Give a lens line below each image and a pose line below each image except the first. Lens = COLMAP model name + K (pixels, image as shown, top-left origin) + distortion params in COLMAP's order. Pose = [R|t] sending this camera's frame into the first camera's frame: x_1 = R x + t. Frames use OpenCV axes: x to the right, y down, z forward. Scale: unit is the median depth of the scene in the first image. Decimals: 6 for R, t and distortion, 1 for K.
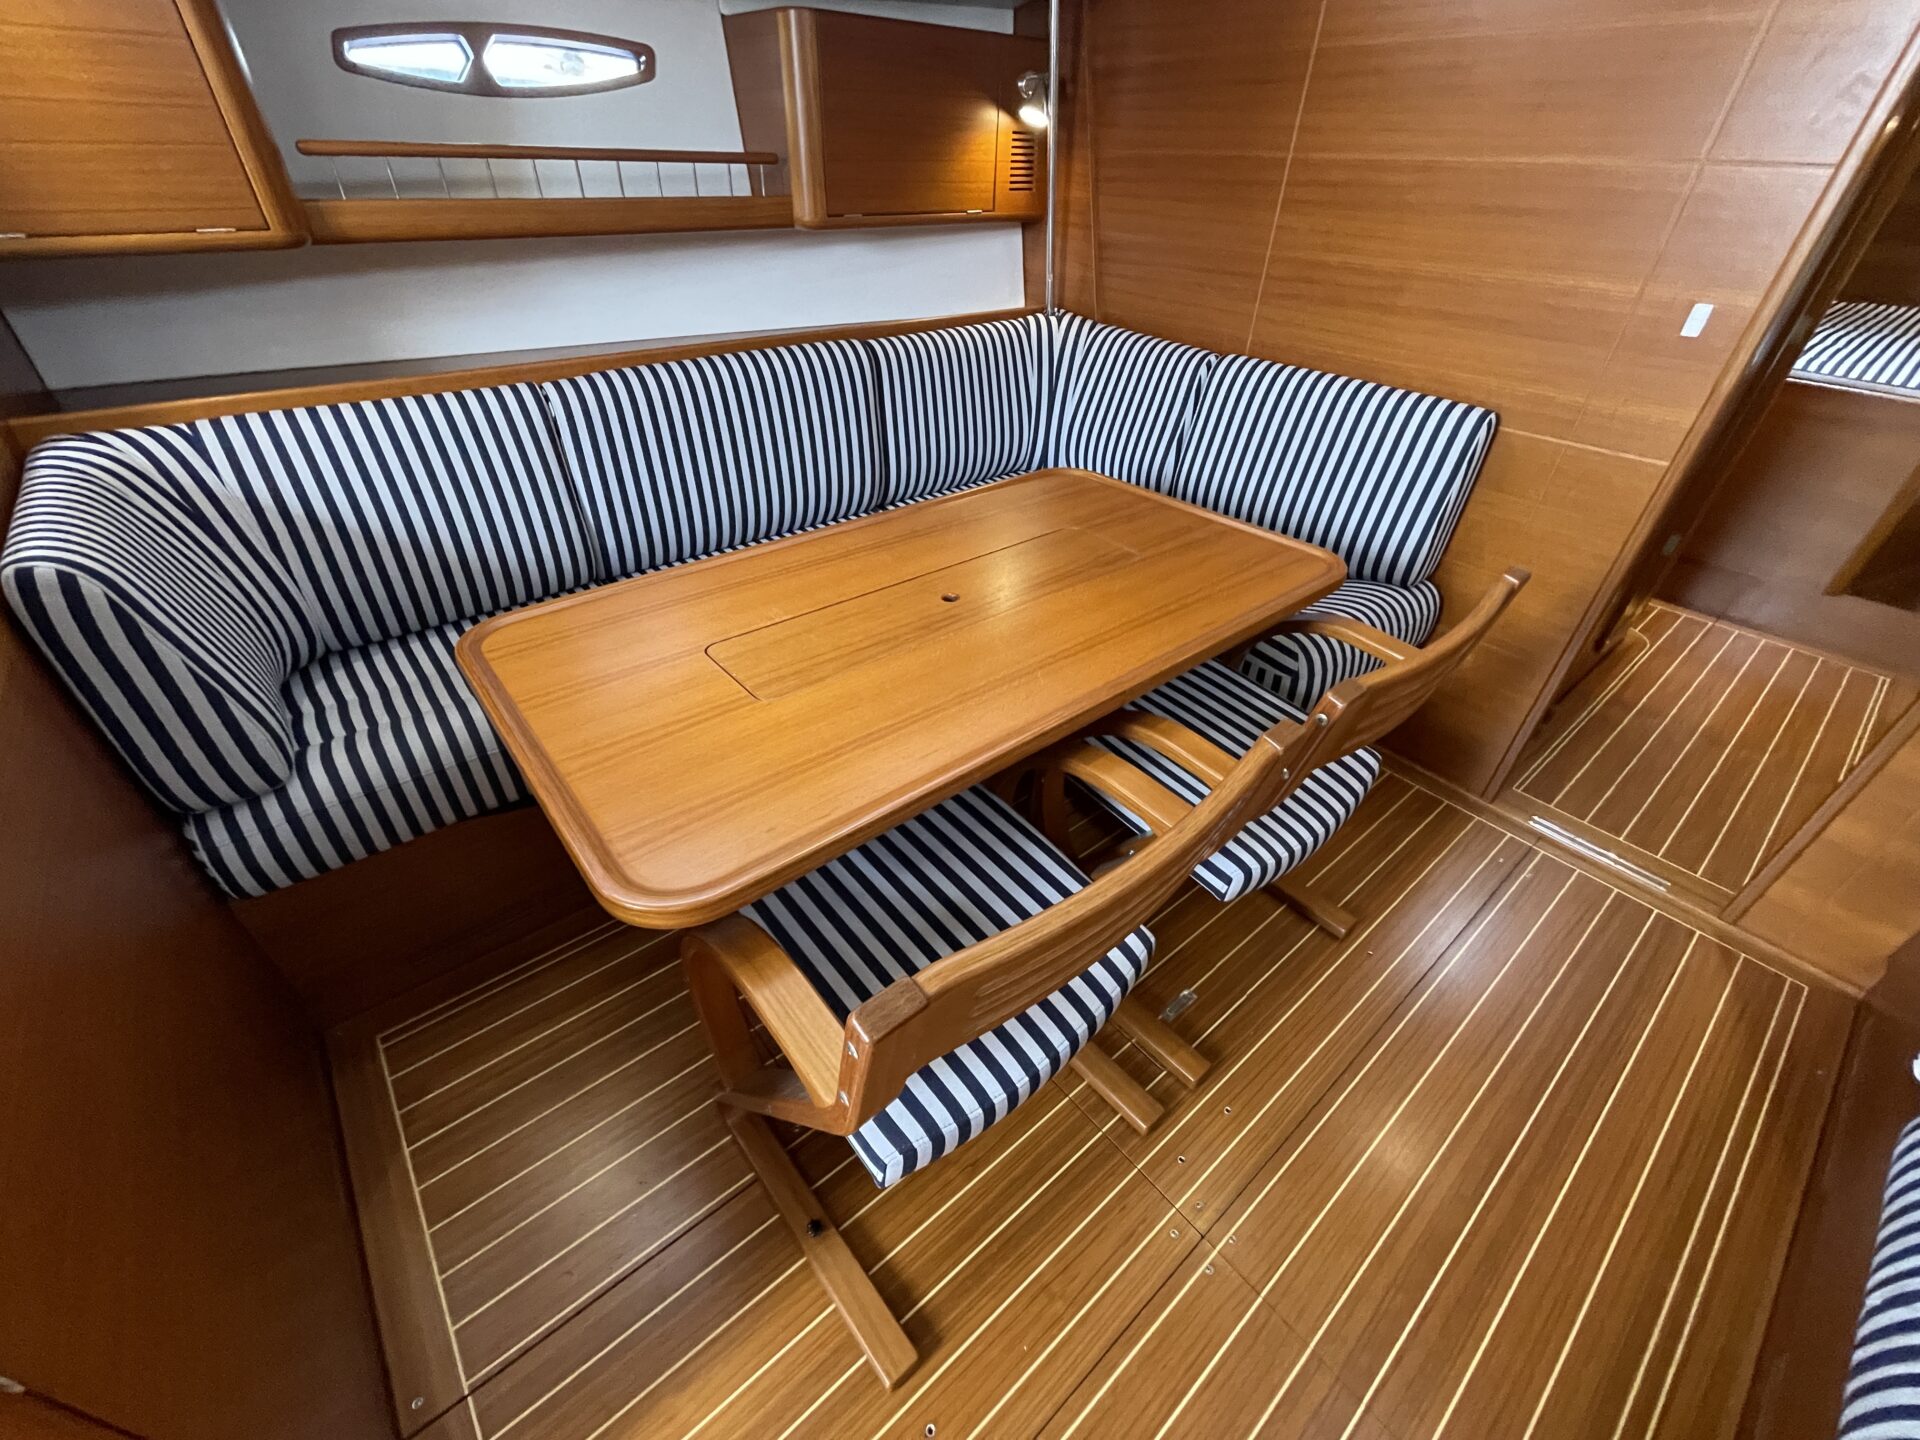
lens RADIAL K [[759.2, 0, 960.0], [0, 759.2, 720.0], [0, 0, 1]] dist [0.000170, 0.000083]
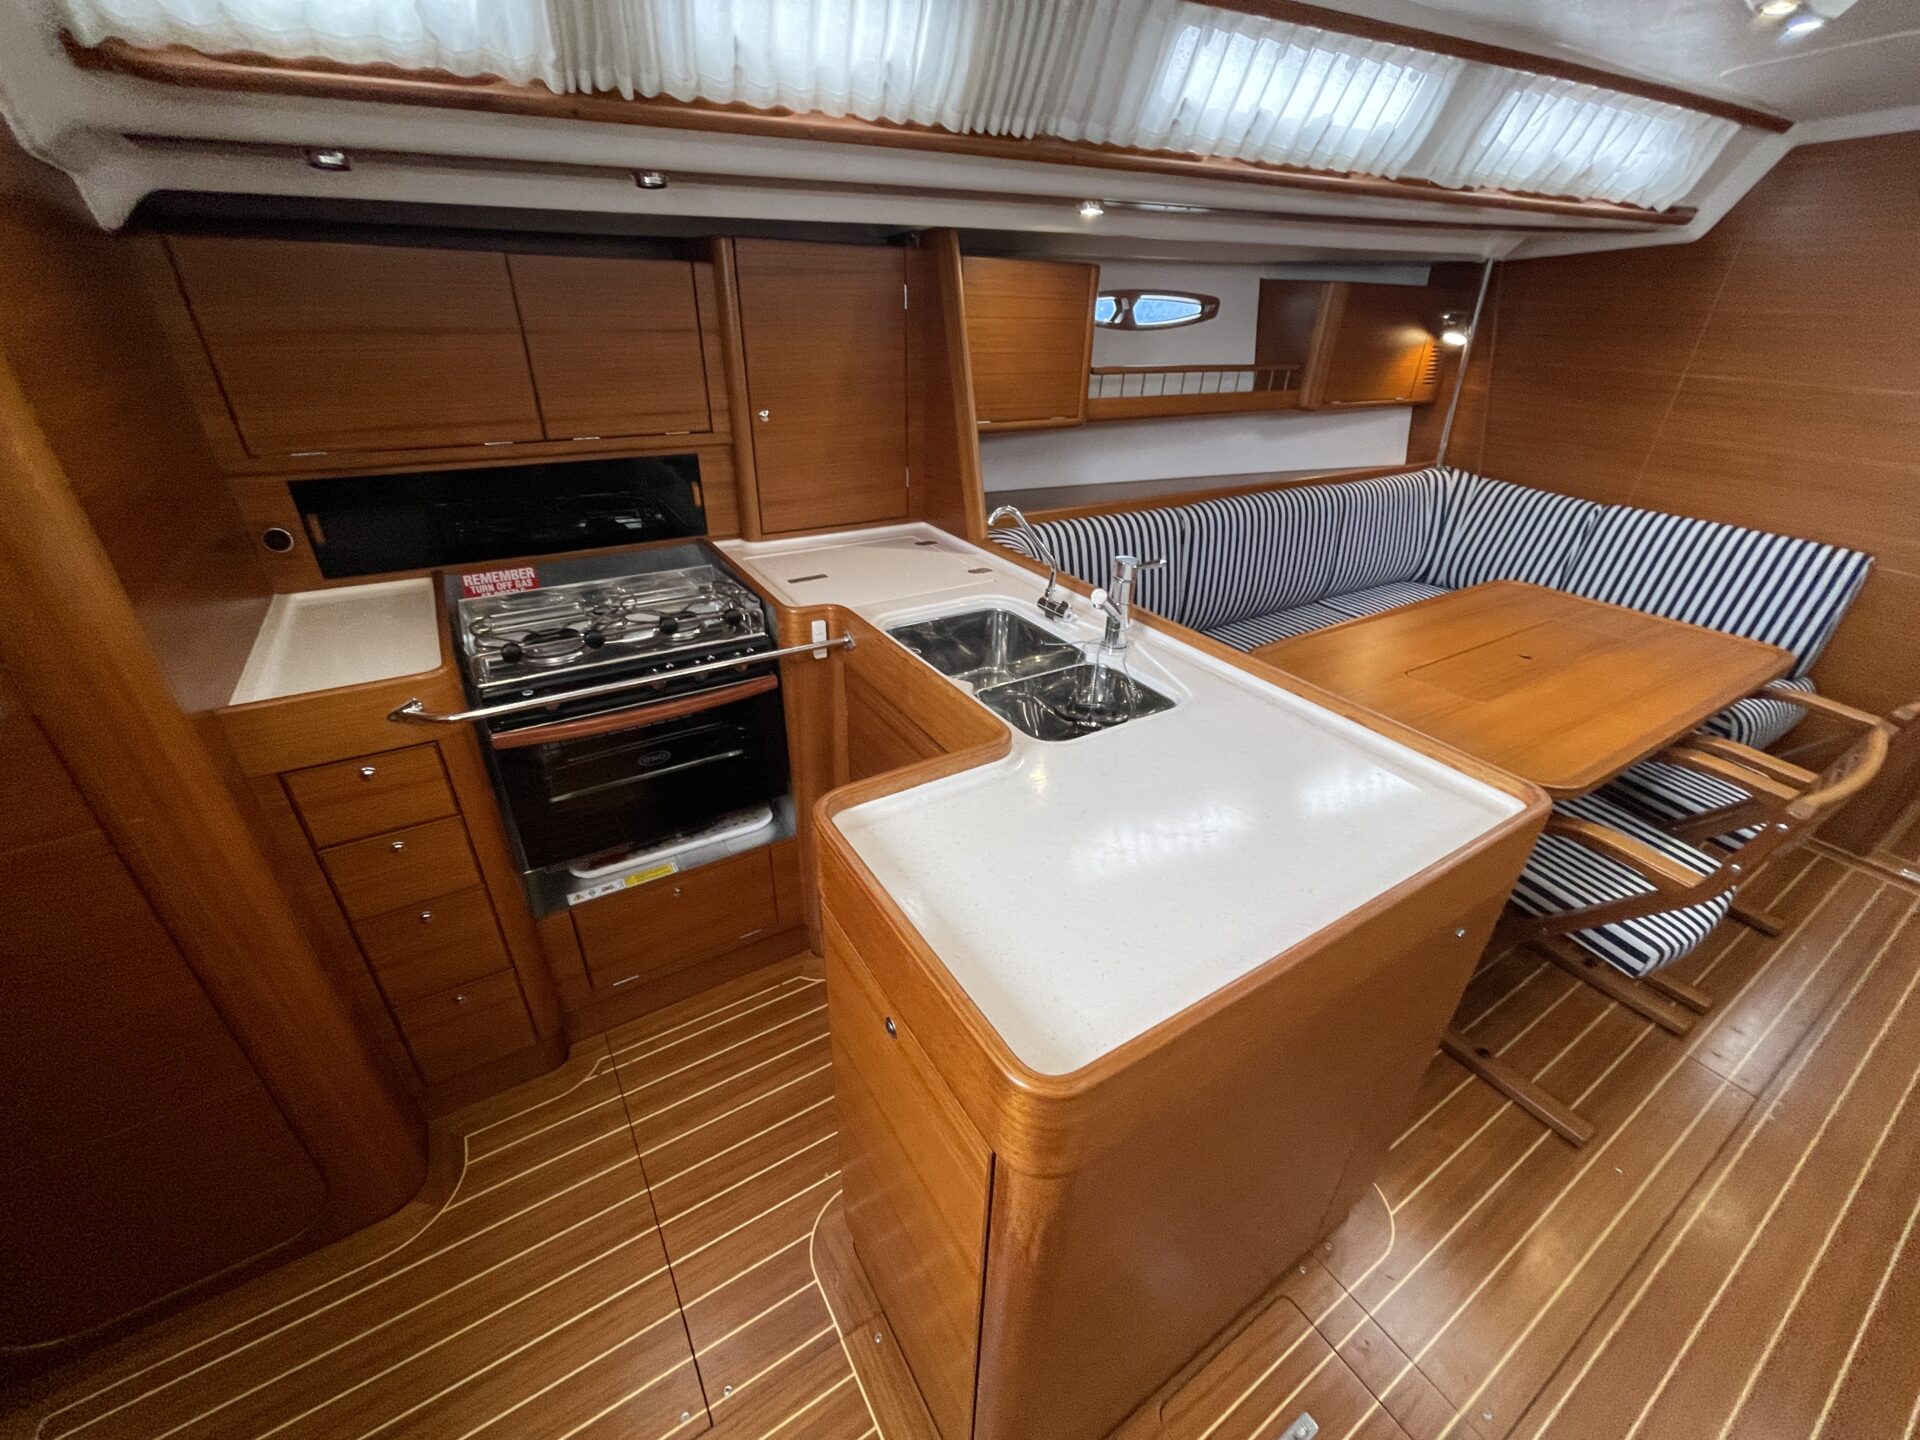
lens RADIAL K [[771.7, 0, 960.0], [0, 771.7, 720.0], [0, 0, 1]] dist [0.000050, 0.000164]
pose [[0.992037, 0.069426, -0.105084, -0.629841], [-0.083337, 0.987419, -0.134379, 0.174175], [0.094433, 0.142066, 0.985342, -0.402958]]
